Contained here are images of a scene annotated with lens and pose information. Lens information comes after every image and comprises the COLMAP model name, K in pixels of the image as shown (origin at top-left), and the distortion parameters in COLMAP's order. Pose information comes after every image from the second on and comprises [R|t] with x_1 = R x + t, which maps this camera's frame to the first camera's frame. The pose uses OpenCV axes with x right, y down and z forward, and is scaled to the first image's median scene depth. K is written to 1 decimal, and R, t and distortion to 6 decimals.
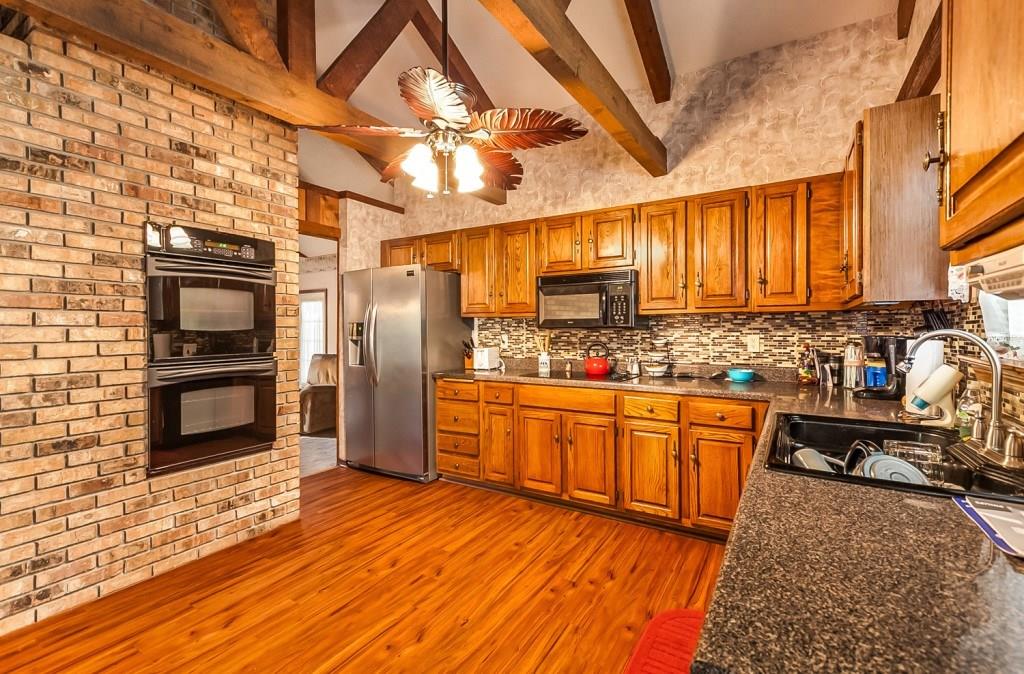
lens RADIAL K [[460.7, 0, 504.4], [0, 460.7, 332.2], [0, 0, 1]] dist [0.001432, 0.000585]
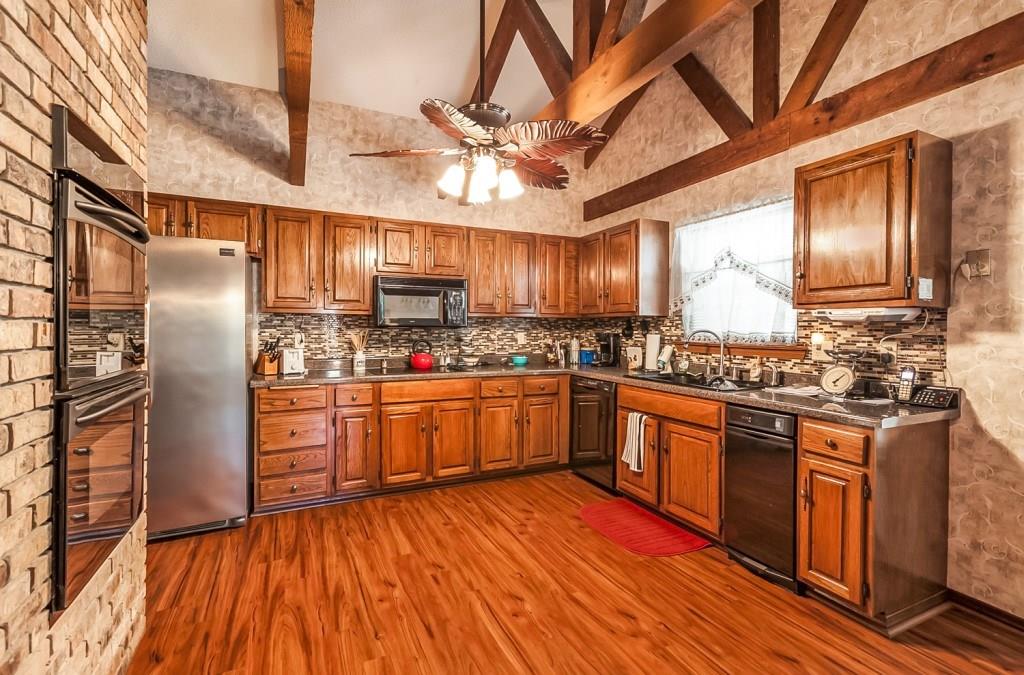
lens RADIAL K [[460.7, 0, 507.9], [0, 460.7, 331.1], [0, 0, 1]] dist [0.001432, 0.000585]
pose [[0.534483, -0.000791, 0.845179, -0.735994], [-0.001511, 0.999997, 0.001892, -0.001516], [-0.845178, -0.002288, 0.534480, 0.260364]]
